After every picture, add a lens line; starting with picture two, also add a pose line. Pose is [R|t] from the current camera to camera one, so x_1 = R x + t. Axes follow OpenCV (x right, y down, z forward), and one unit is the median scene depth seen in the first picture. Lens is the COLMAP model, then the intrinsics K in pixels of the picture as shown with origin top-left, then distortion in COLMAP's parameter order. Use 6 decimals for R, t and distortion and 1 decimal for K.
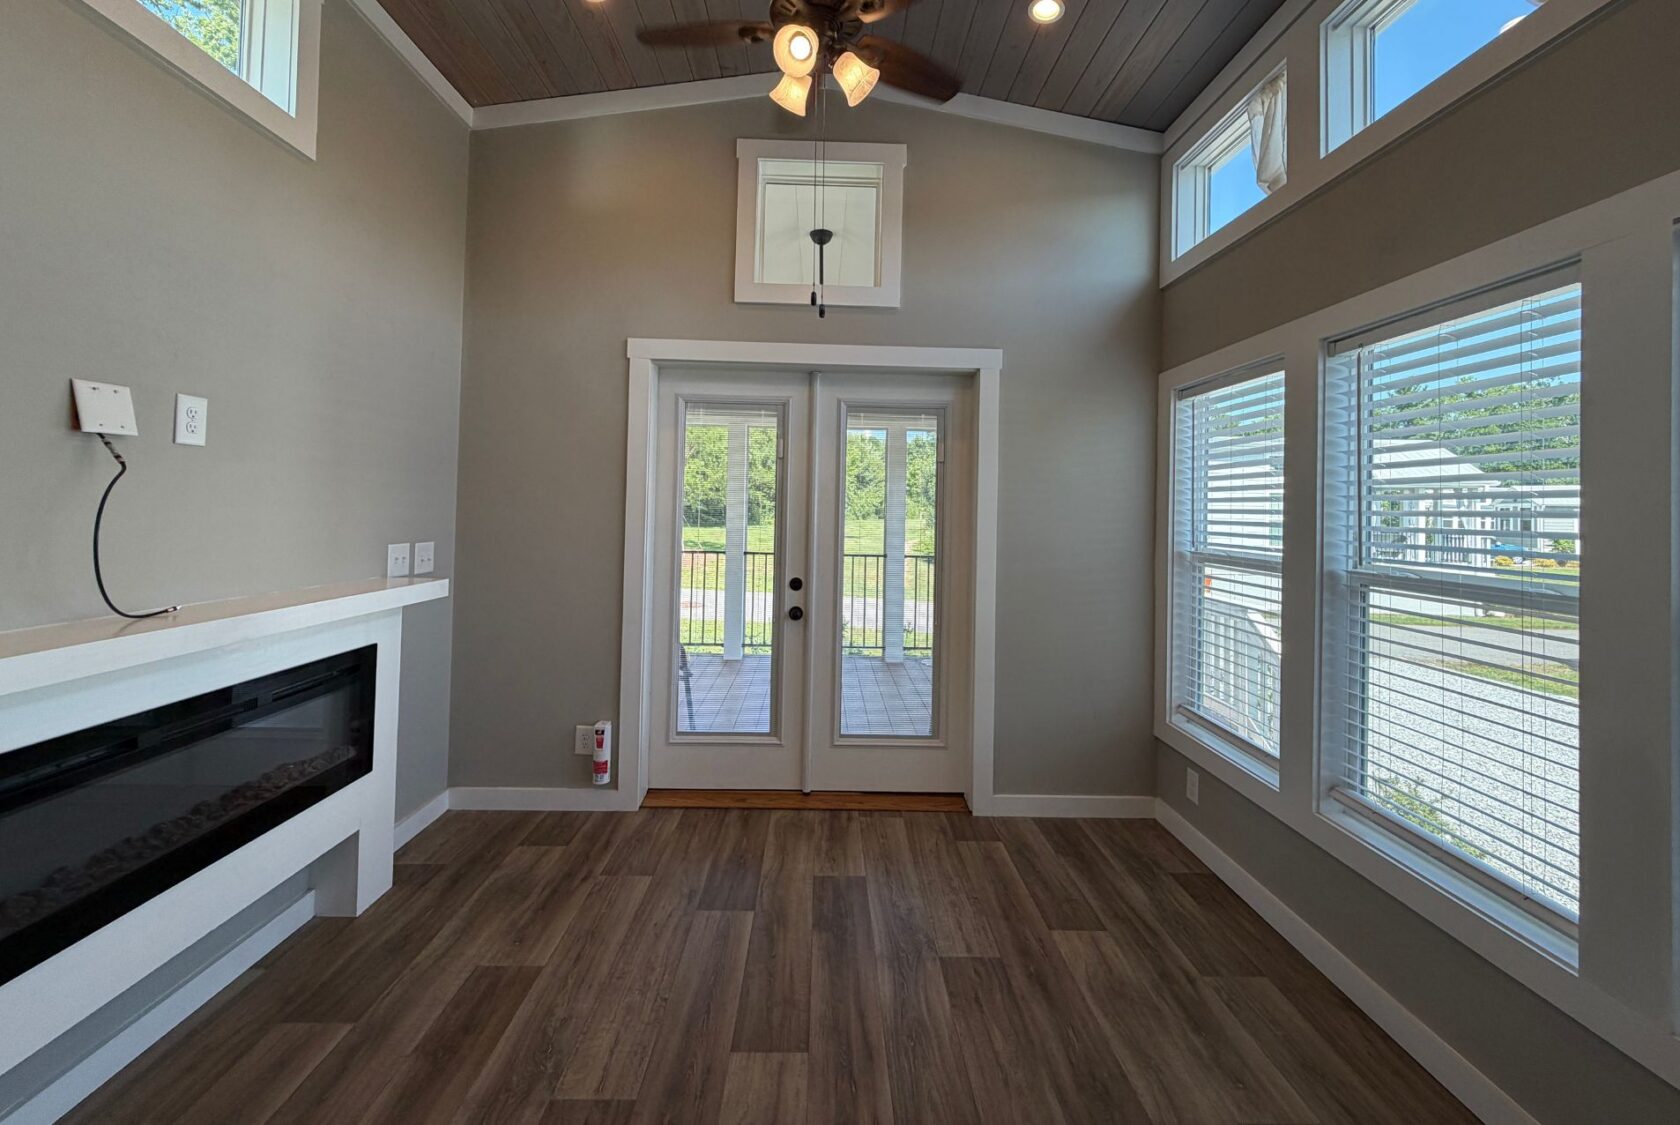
lens RADIAL K [[670.3, 0, 840.1], [0, 670.3, 495.0], [0, 0, 1]] dist [0.002044, 0.000272]
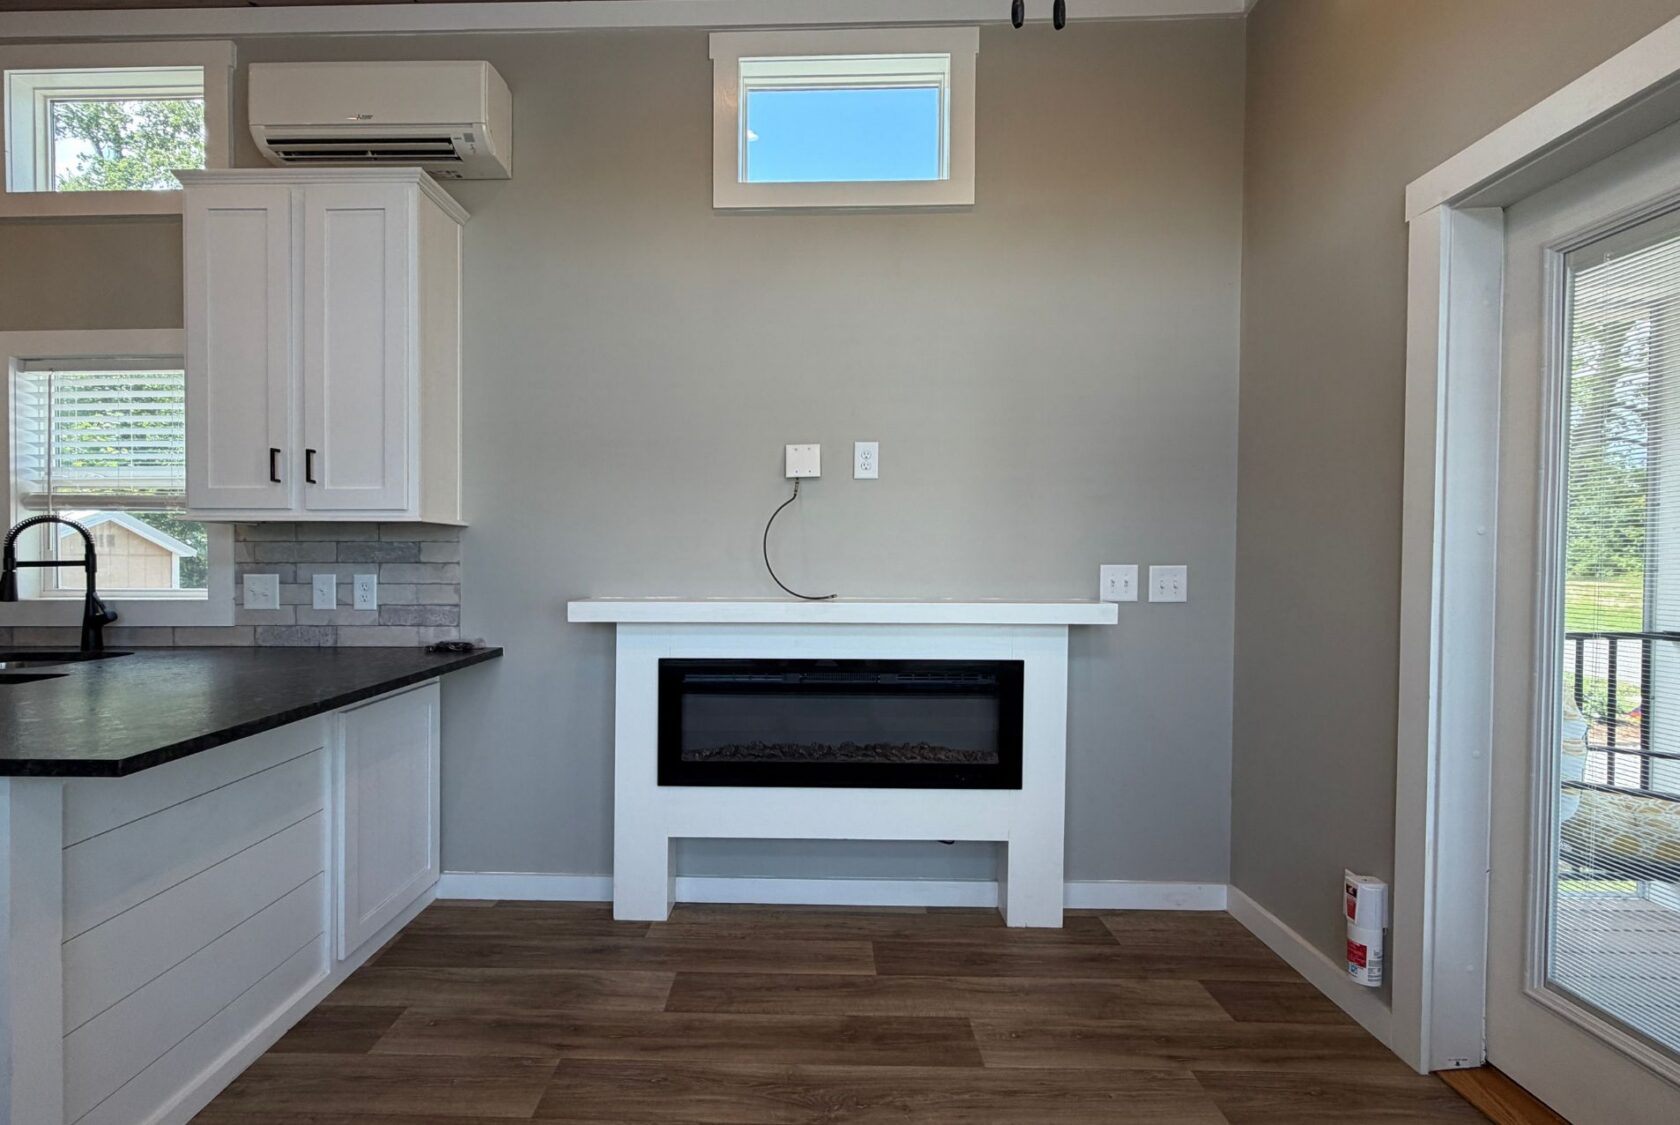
lens RADIAL K [[756.7, 0, 795.3], [0, 756.7, 573.7], [0, 0, 1]] dist [-0.003259, -0.000076]
pose [[-0.056426, -0.006560, -0.998385, 0.321148], [0.021724, 0.999734, -0.007797, 0.073012], [0.998170, -0.022129, -0.056269, 0.554592]]
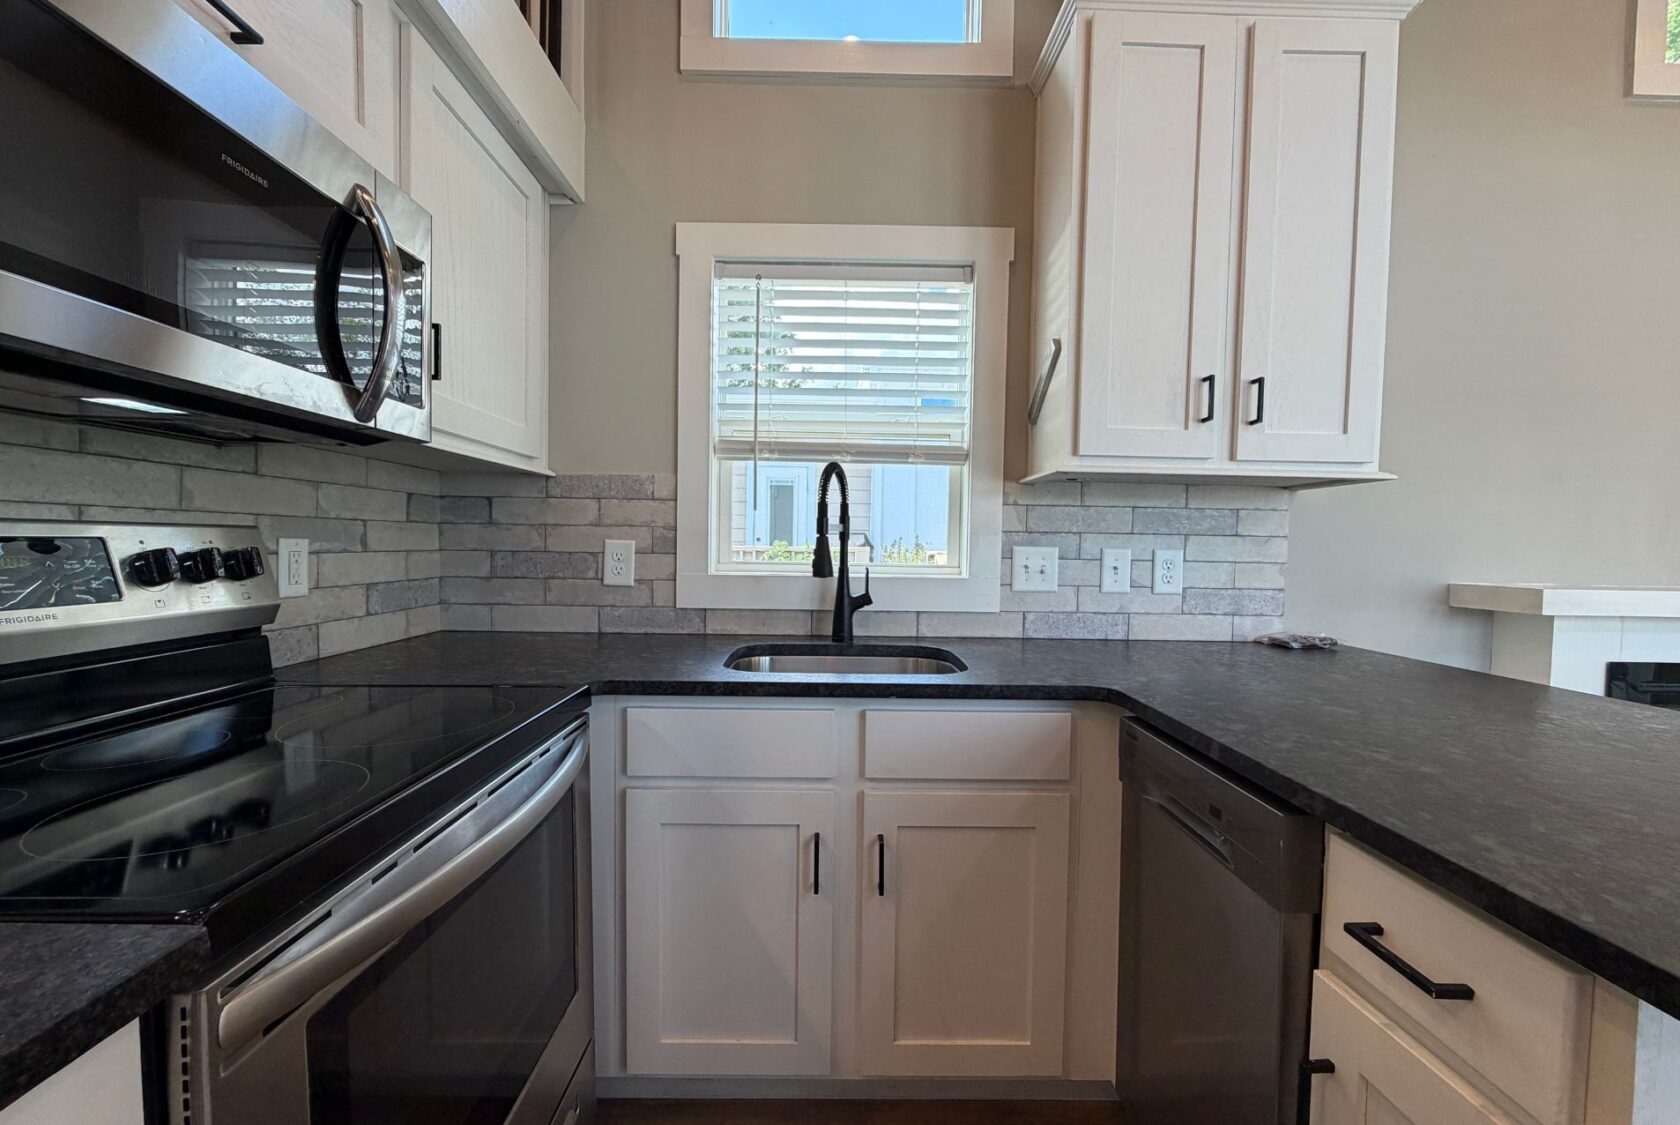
lens RADIAL K [[670.3, 0, 837.8], [0, 670.3, 569.1], [0, 0, 1]] dist [0.002044, 0.000272]
pose [[-0.016193, 0.012520, -0.999790, 0.089130], [0.006030, 0.999905, 0.012424, 0.064671], [0.999851, -0.005828, -0.016267, -0.312269]]
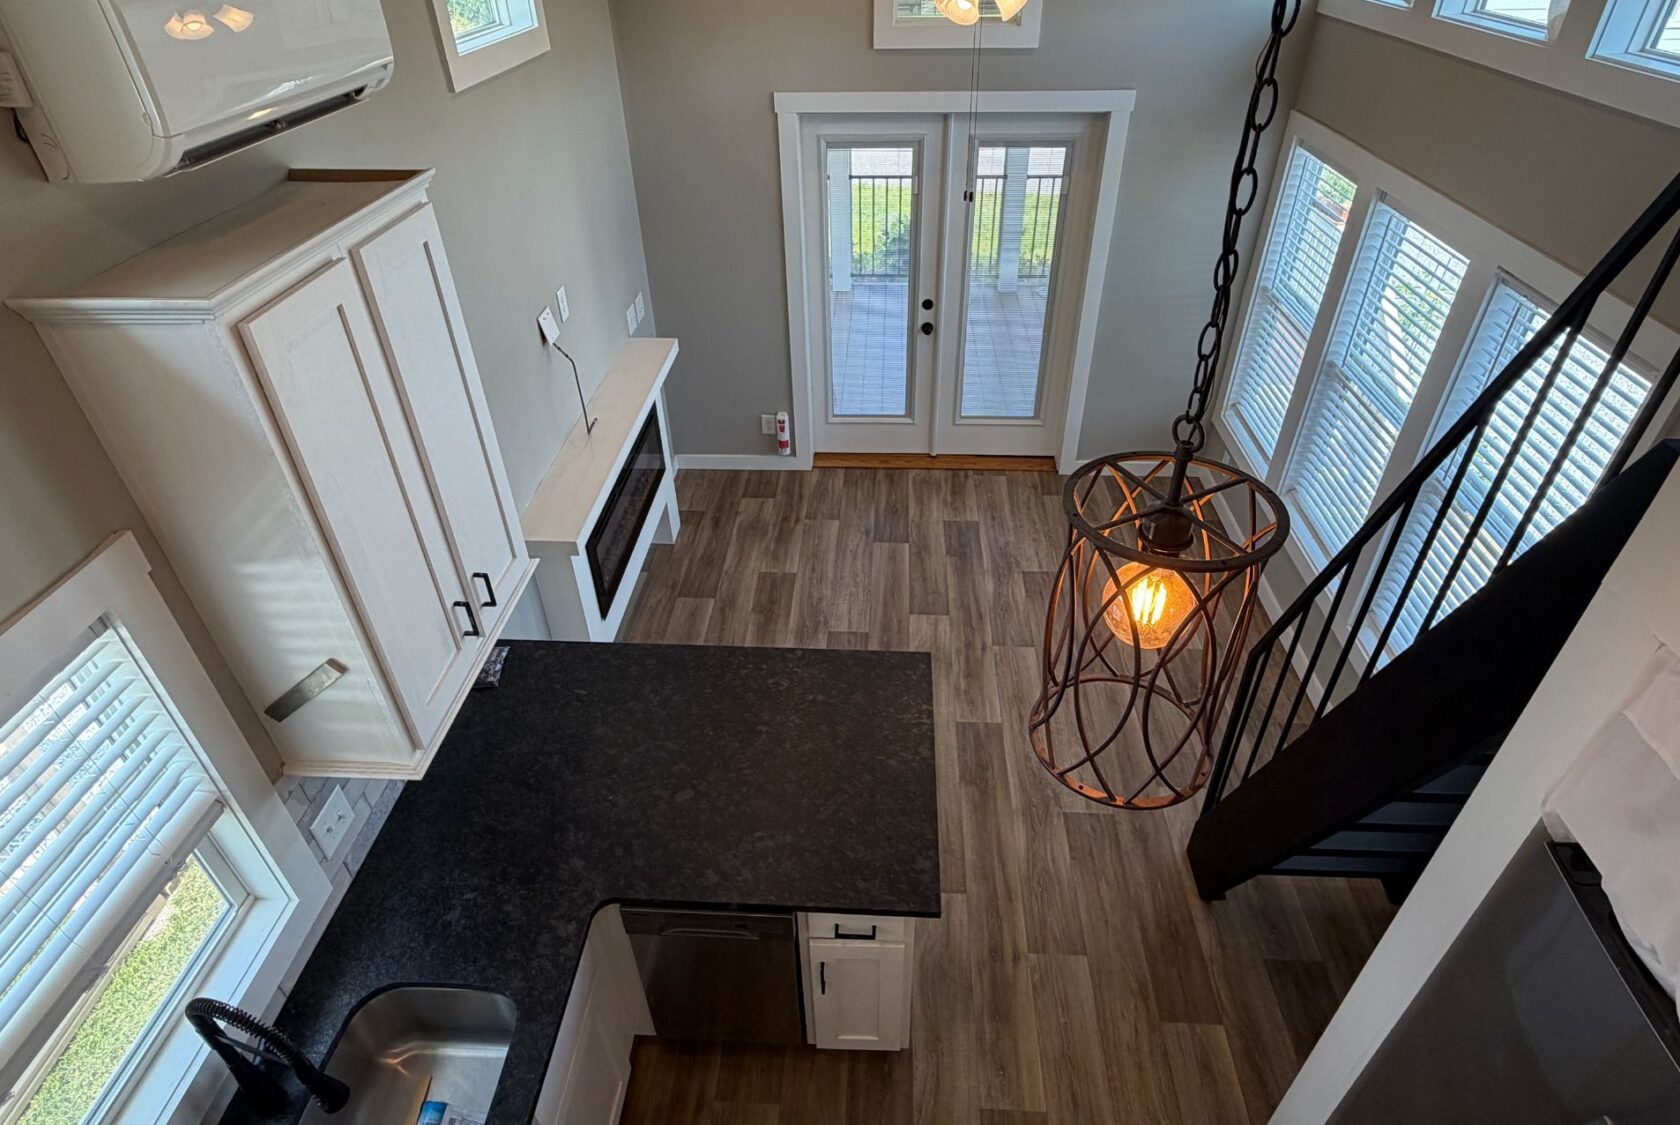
lens RADIAL K [[898.7, 0, 846.3], [0, 898.7, 535.9], [0, 0, 1]] dist [0.000000, 0.001699]
pose [[0.996260, 0.017066, -0.084700, -0.072354], [0.037638, 0.796674, 0.603237, -0.535403], [0.077773, -0.604169, 0.793052, -0.543654]]
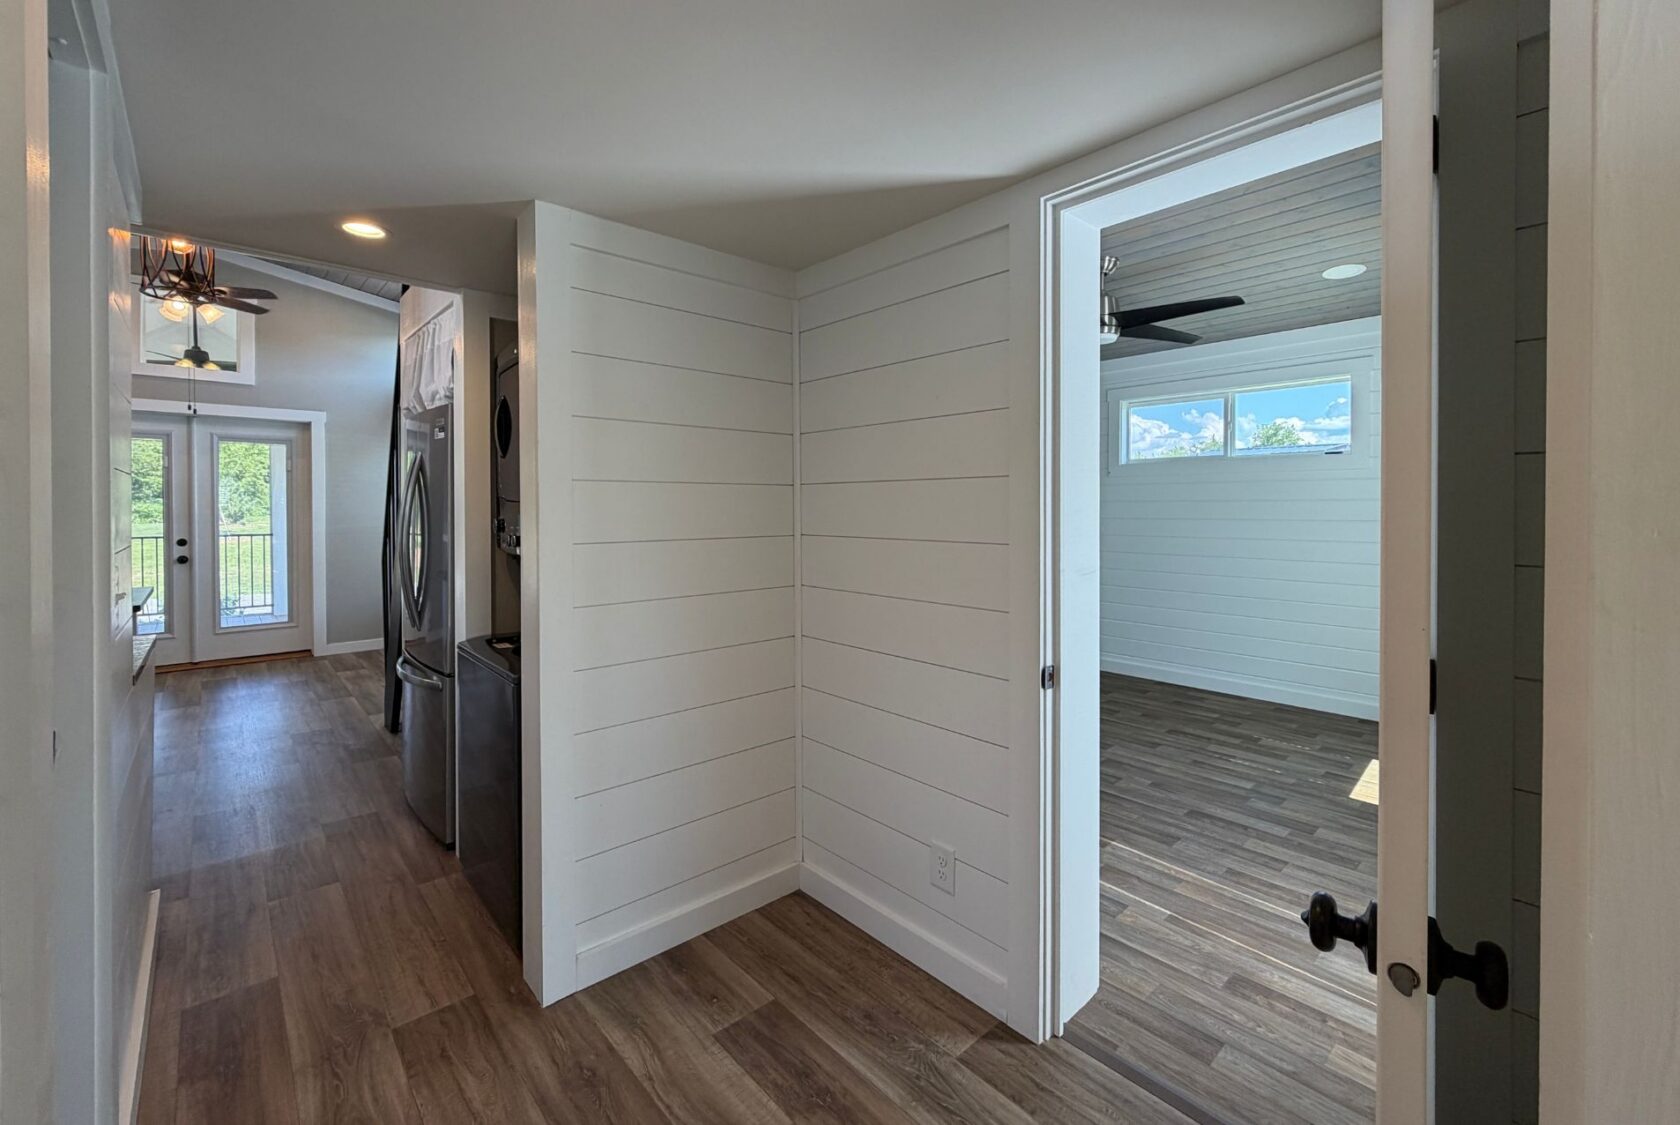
lens RADIAL K [[670.3, 0, 811.6], [0, 670.3, 509.8], [0, 0, 1]] dist [0.002044, 0.000272]
pose [[0.764411, -0.027941, 0.644124, 0.062858], [0.005455, 0.999305, 0.036873, -0.002740], [-0.644706, -0.024672, 0.764032, -1.395869]]
